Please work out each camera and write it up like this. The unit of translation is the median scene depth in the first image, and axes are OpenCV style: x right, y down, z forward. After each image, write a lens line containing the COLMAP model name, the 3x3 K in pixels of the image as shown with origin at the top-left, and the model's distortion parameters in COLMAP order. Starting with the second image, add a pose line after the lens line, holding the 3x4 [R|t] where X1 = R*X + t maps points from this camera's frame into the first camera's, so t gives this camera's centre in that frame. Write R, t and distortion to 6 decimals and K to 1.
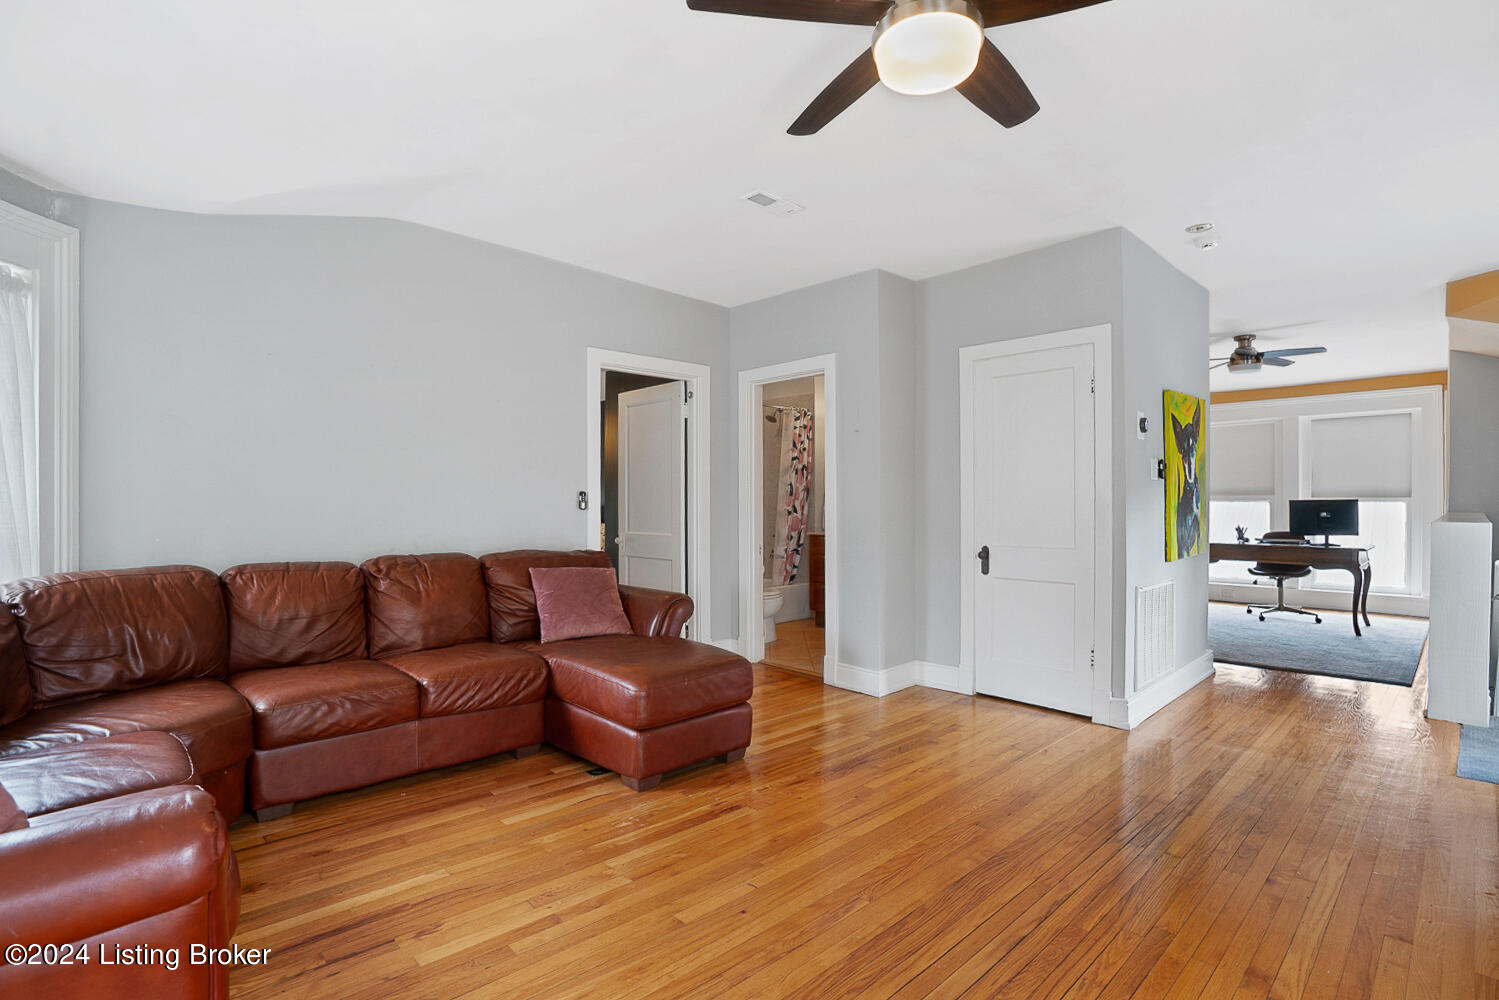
lens RADIAL K [[723.5, 0, 749.5], [0, 723.5, 500.0], [0, 0, 1]] dist [-0.076601, 0.030875]
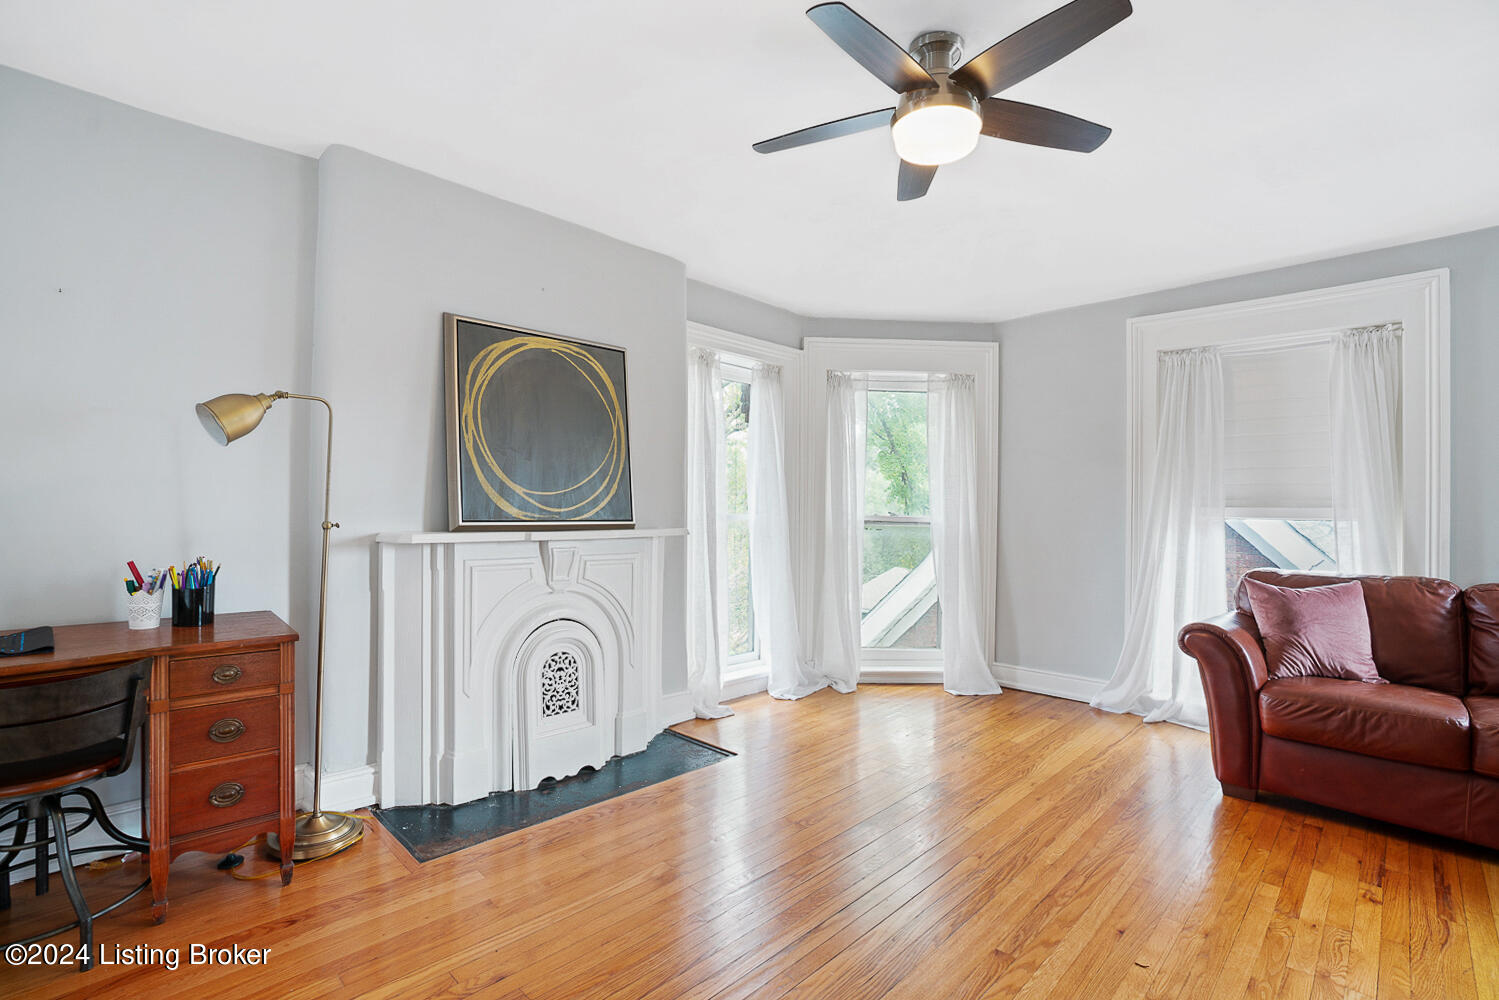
lens RADIAL K [[690.8, 0, 749.8], [0, 690.8, 509.0], [0, 0, 1]] dist [-0.069236, 0.025544]
pose [[-0.999006, -0.011383, -0.043103, 0.368482], [-0.011393, 0.999935, -0.000018, 0.009723], [0.043101, 0.000473, -0.999071, 1.281984]]
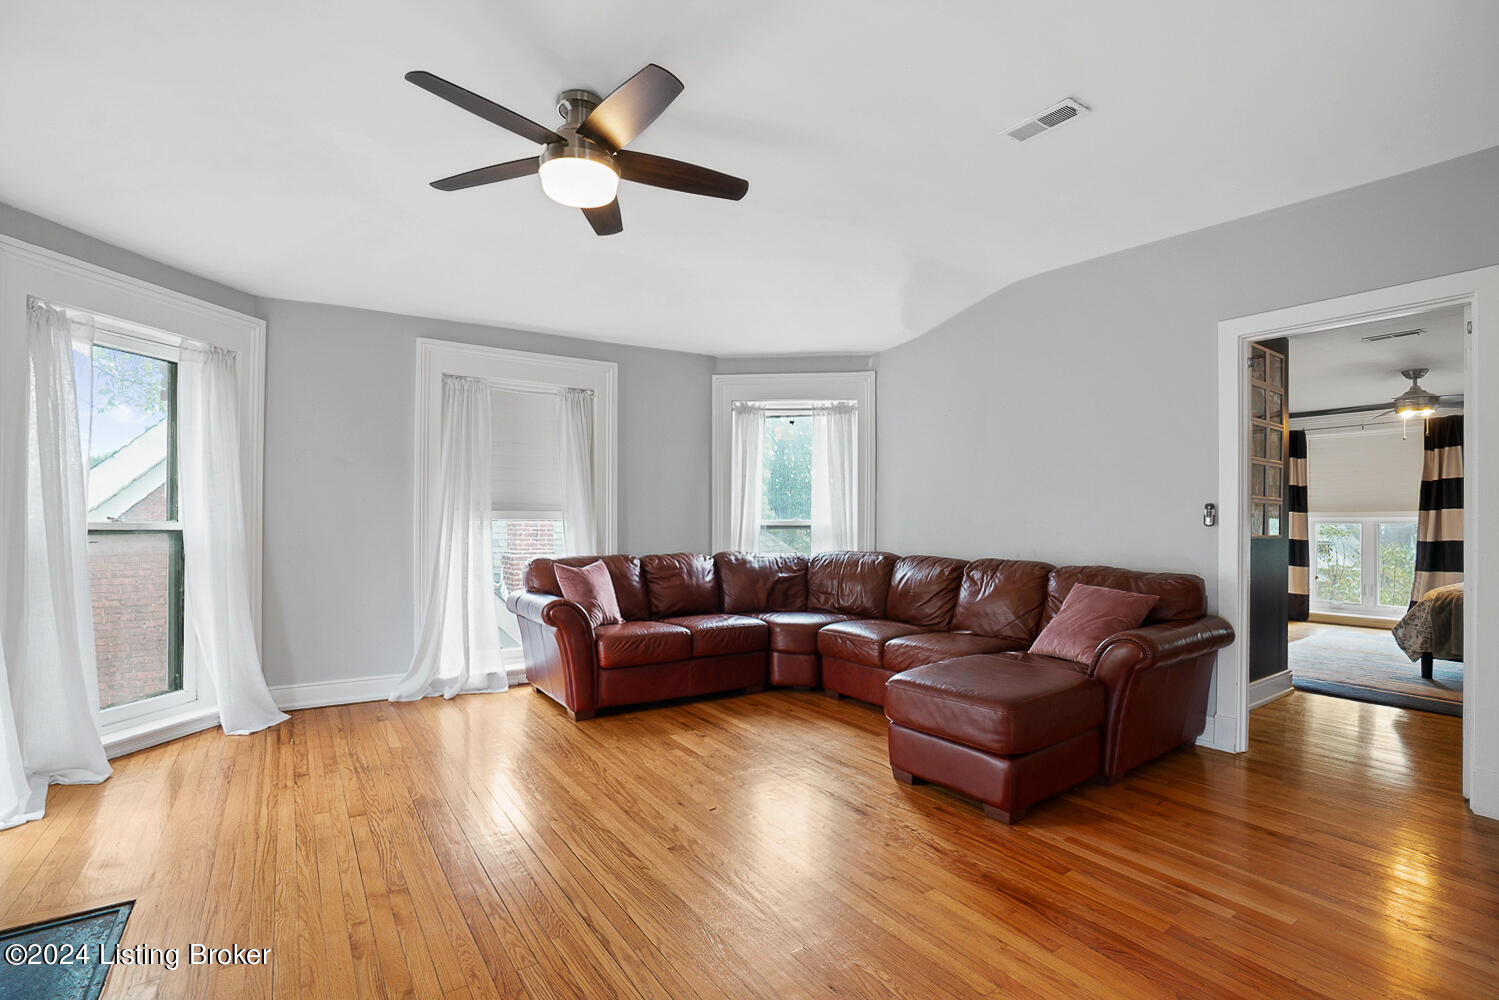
lens RADIAL K [[690.8, 0, 749.8], [0, 690.8, 509.0], [0, 0, 1]] dist [-0.069236, 0.025544]
pose [[-0.154792, -0.011621, -0.987879, 0.897309], [-0.005073, 0.999927, -0.010968, 0.007608], [0.987934, 0.003313, -0.154840, 0.916302]]
